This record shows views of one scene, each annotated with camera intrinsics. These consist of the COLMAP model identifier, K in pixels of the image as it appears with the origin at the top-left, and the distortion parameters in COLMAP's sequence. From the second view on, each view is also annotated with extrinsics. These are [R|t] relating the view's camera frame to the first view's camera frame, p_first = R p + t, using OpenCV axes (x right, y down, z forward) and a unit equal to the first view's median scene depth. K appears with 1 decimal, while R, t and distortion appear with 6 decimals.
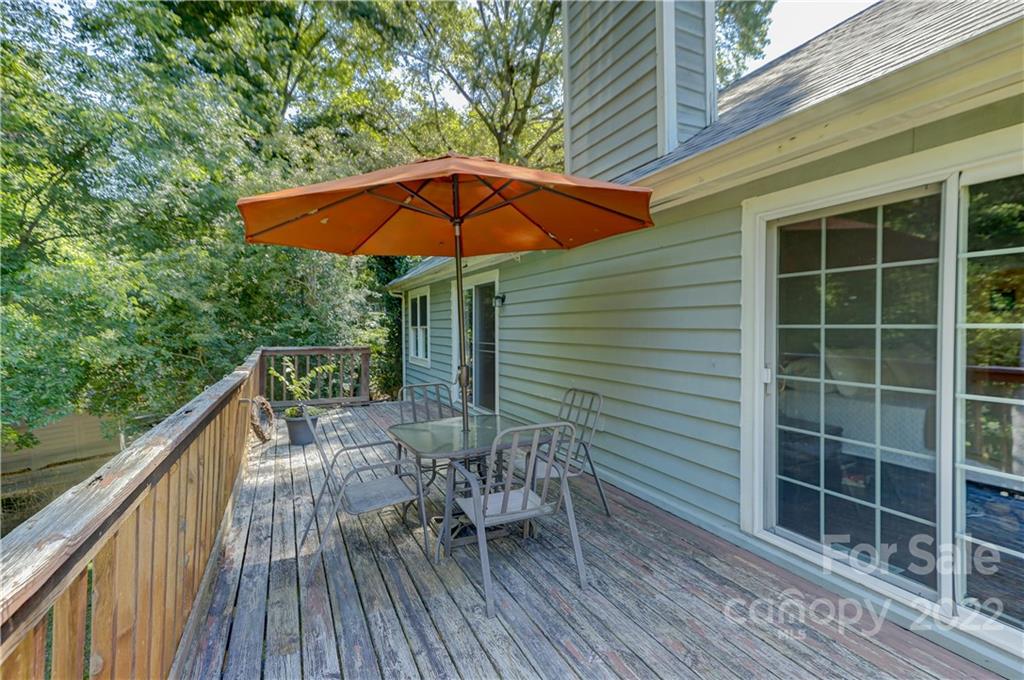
lens RADIAL K [[458.0, 0, 518.0], [0, 458.0, 329.9], [0, 0, 1]] dist [-0.000078, 0.000025]
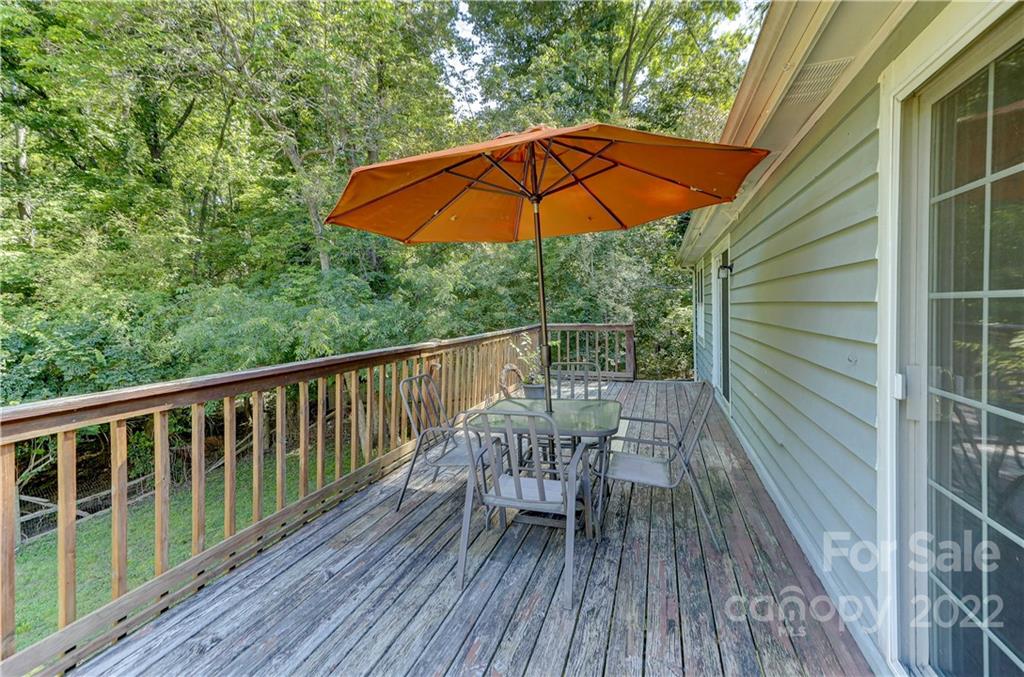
lens RADIAL K [[458.0, 0, 518.0], [0, 458.0, 328.4], [0, 0, 1]] dist [-0.000078, 0.000025]
pose [[0.722507, 0.018717, -0.691110, 0.523582], [0.015646, 0.998935, 0.043410, -0.003802], [0.691186, -0.042177, 0.721445, 0.259027]]
